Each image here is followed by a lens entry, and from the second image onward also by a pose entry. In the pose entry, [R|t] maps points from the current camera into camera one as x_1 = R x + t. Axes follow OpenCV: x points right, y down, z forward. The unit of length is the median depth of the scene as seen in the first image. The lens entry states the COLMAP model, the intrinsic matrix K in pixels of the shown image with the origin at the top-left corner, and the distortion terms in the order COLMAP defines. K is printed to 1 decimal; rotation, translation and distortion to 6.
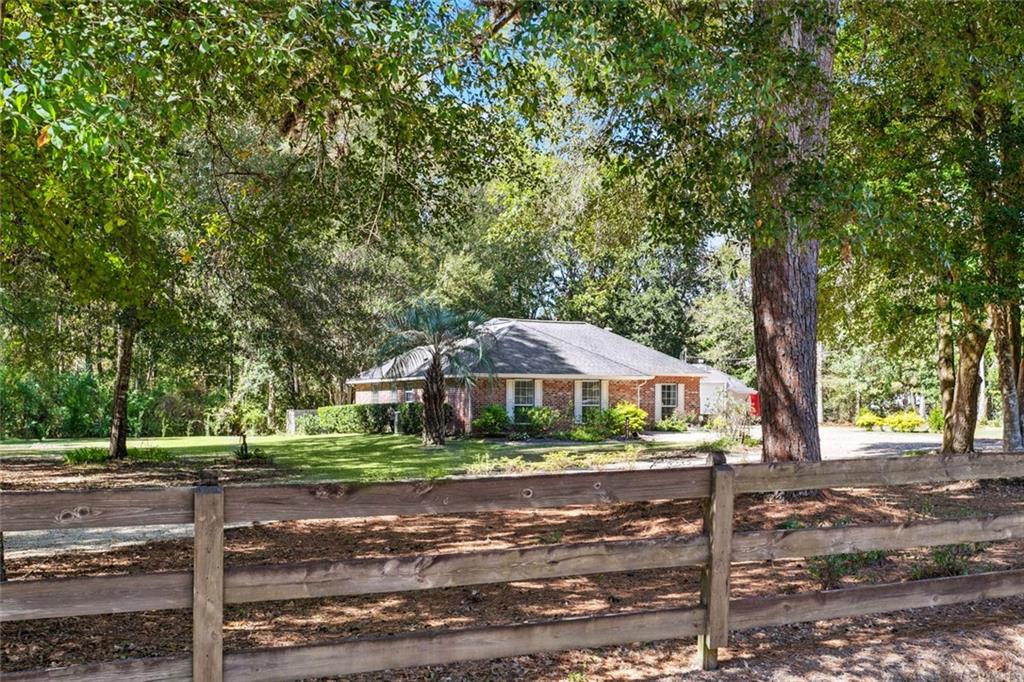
lens RADIAL K [[1206.8, 0, 512.0], [0, 1206.8, 341.0], [0, 0, 1]] dist [0.013211, 0.016508]
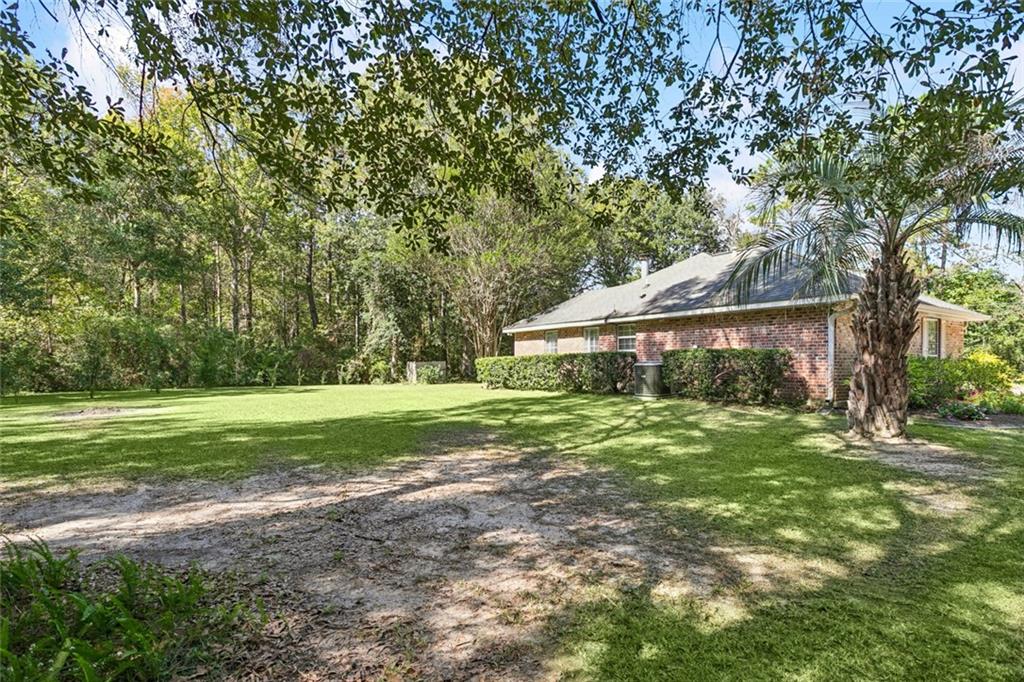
lens RADIAL K [[490.3, 0, 512.0], [0, 490.3, 341.0], [0, 0, 1]] dist [0.001903, 0.000597]
pose [[0.994538, 0.009050, 0.103981, -0.183463], [-0.010213, 0.999891, 0.010653, 0.040944], [-0.103873, -0.011657, 0.994522, 0.689666]]
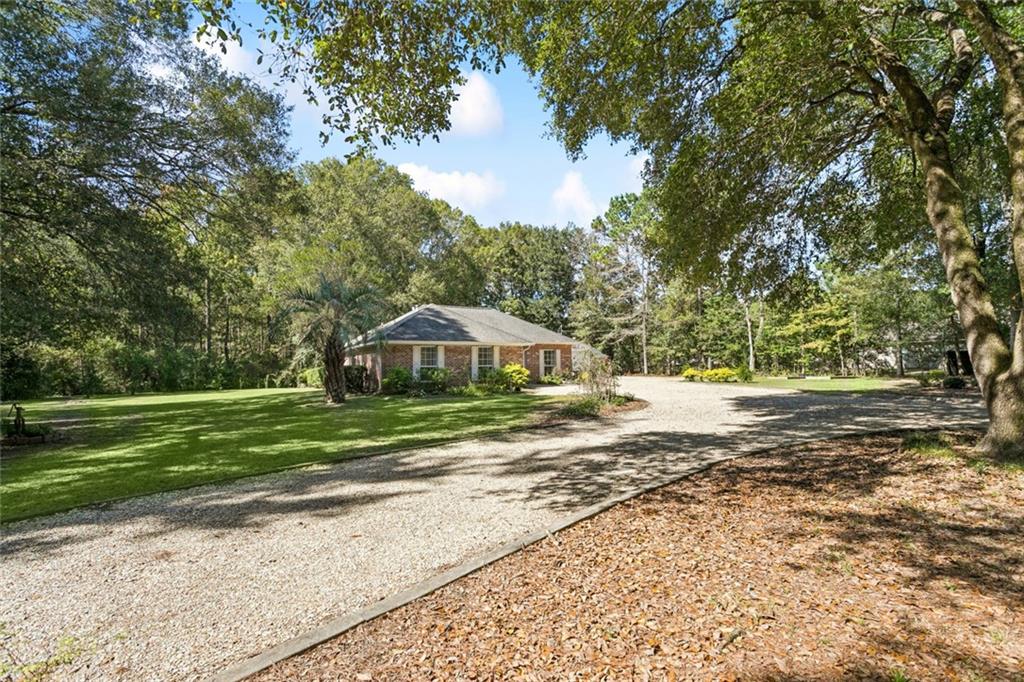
lens RADIAL K [[490.3, 0, 512.0], [0, 490.3, 341.0], [0, 0, 1]] dist [0.001903, 0.000597]
pose [[0.999623, -0.013117, 0.024127, 0.072174], [0.013061, 0.999912, 0.002482, 0.023202], [-0.024157, -0.002166, 0.999706, 0.428670]]
